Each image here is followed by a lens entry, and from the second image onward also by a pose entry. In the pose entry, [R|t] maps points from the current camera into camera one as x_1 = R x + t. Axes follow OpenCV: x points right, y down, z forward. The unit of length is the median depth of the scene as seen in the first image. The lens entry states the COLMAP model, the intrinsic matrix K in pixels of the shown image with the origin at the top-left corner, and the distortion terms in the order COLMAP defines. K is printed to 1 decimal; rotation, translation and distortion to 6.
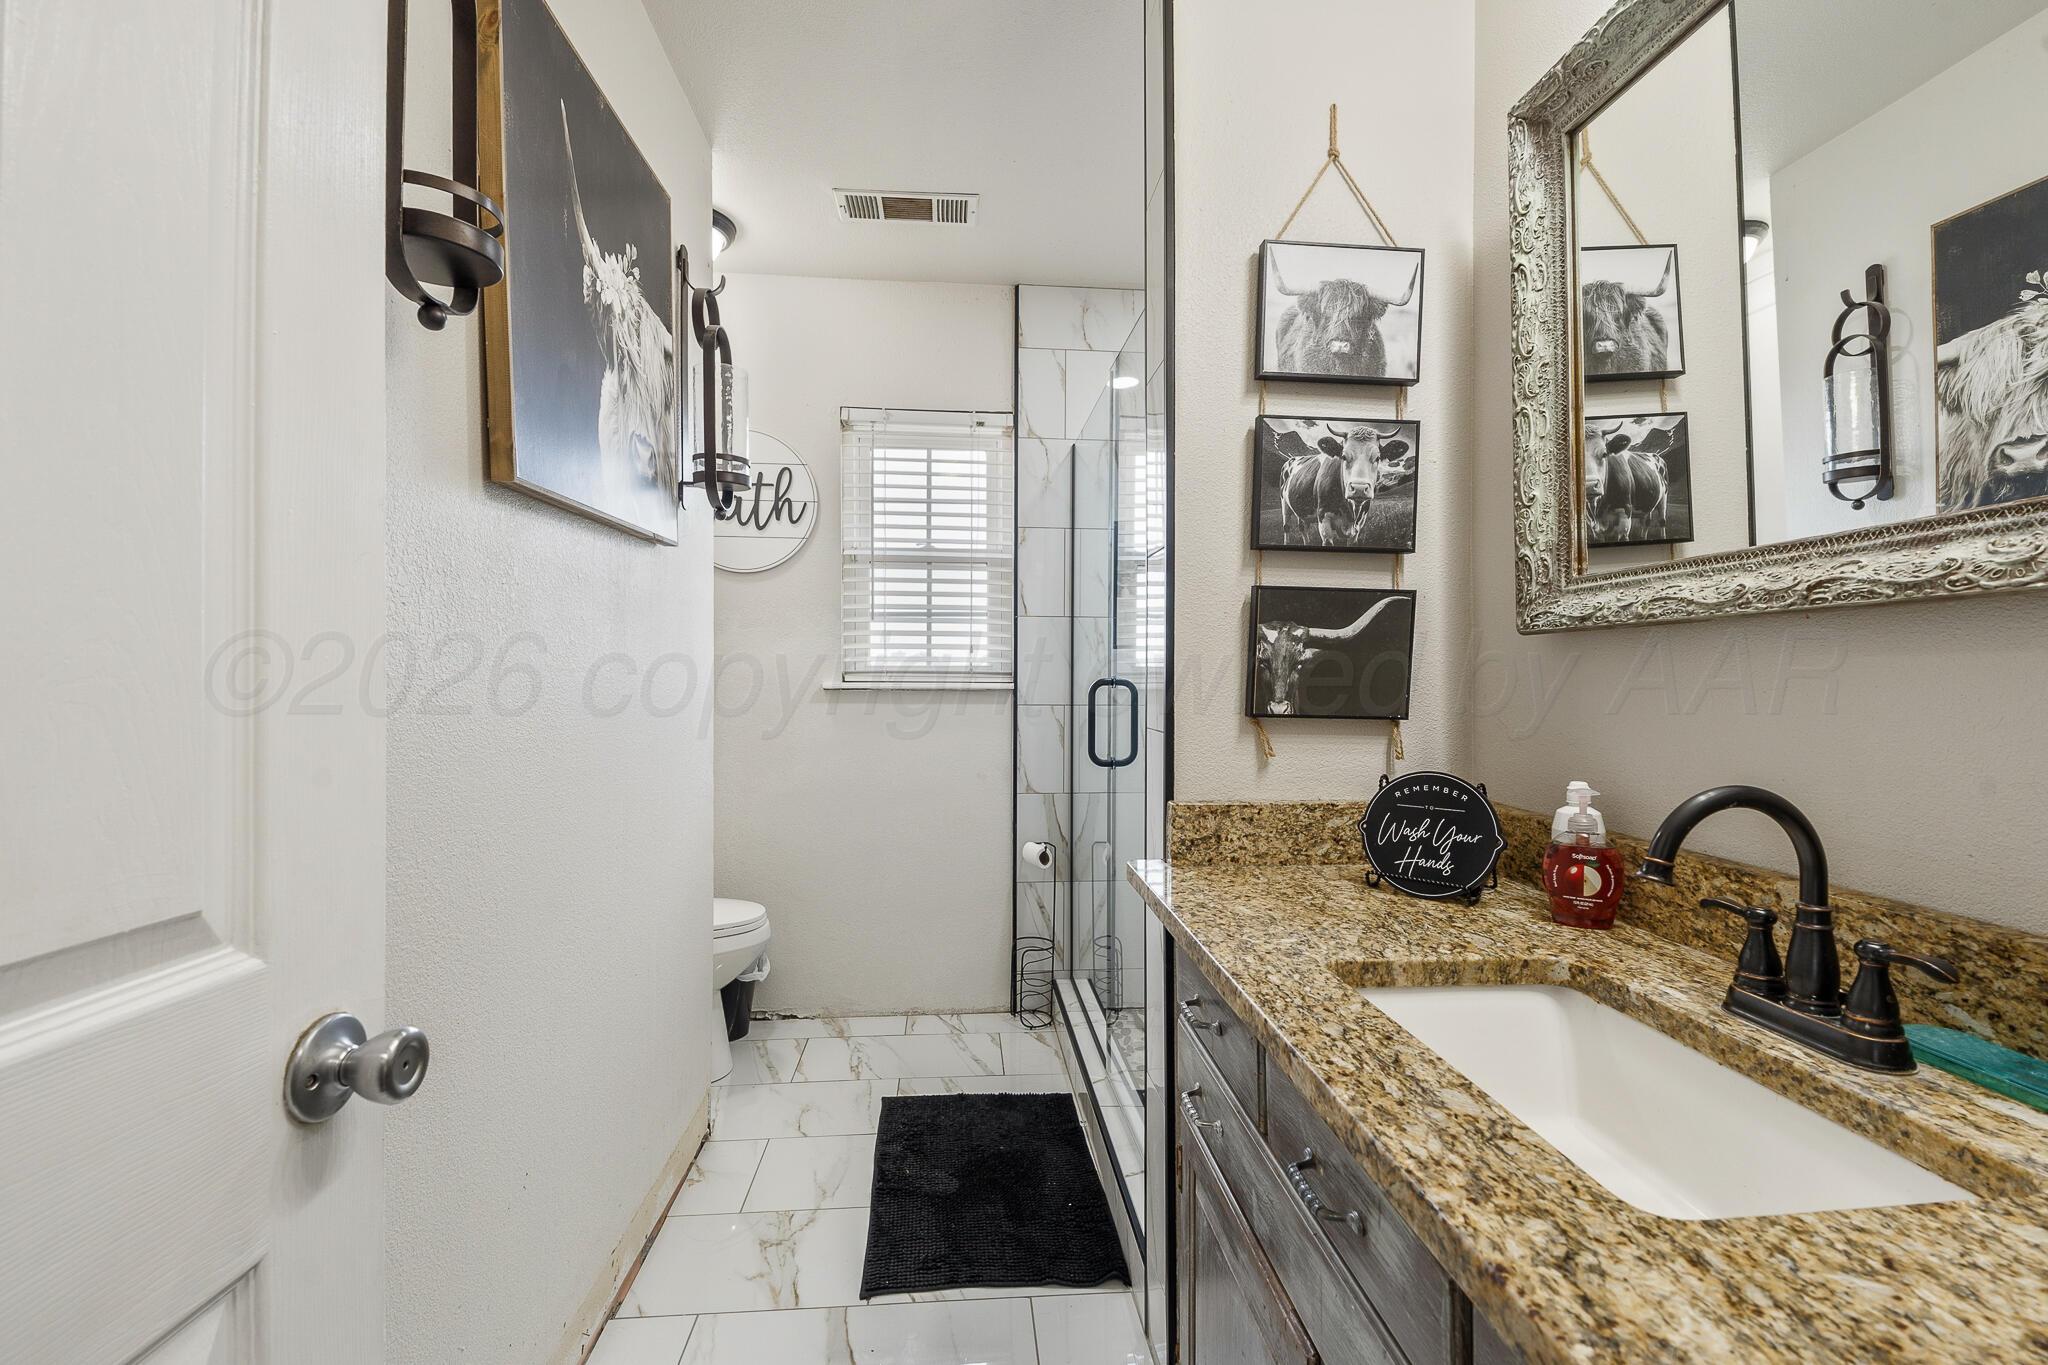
lens RADIAL K [[892.3, 0, 1024.0], [0, 892.3, 682.5], [0, 0, 1]] dist [0.038822, -0.027469]
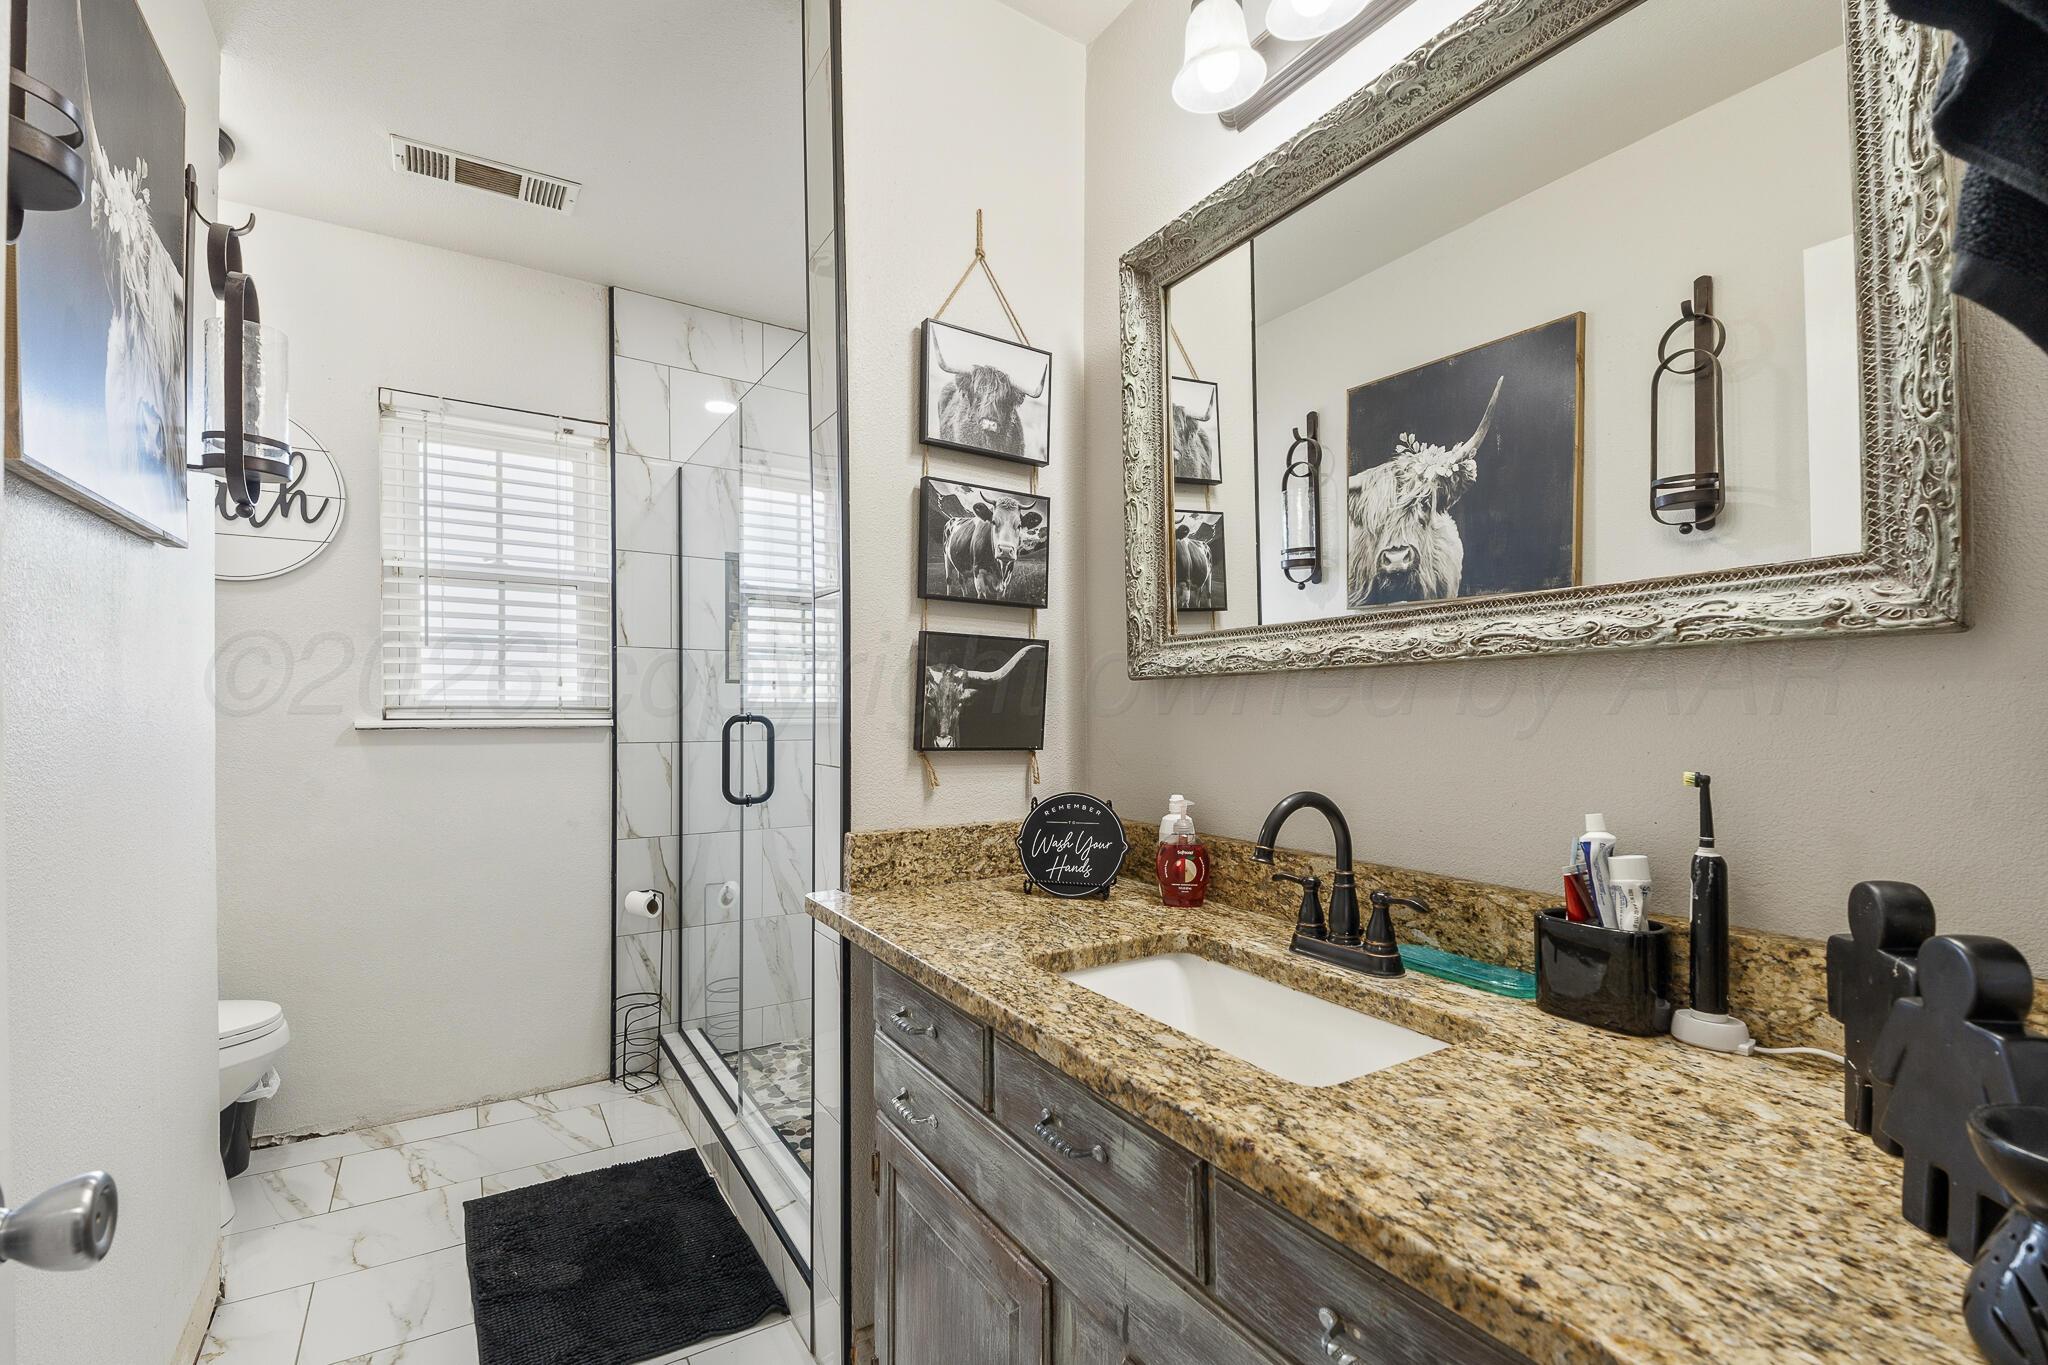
lens RADIAL K [[891.1, 0, 1021.5], [0, 891.1, 712.8], [0, 0, 1]] dist [0.042738, -0.031819]
pose [[0.888452, -0.004330, 0.458949, -0.134976], [0.005524, 0.999984, -0.001259, -0.005838], [-0.458937, 0.003654, 0.888462, -0.027440]]
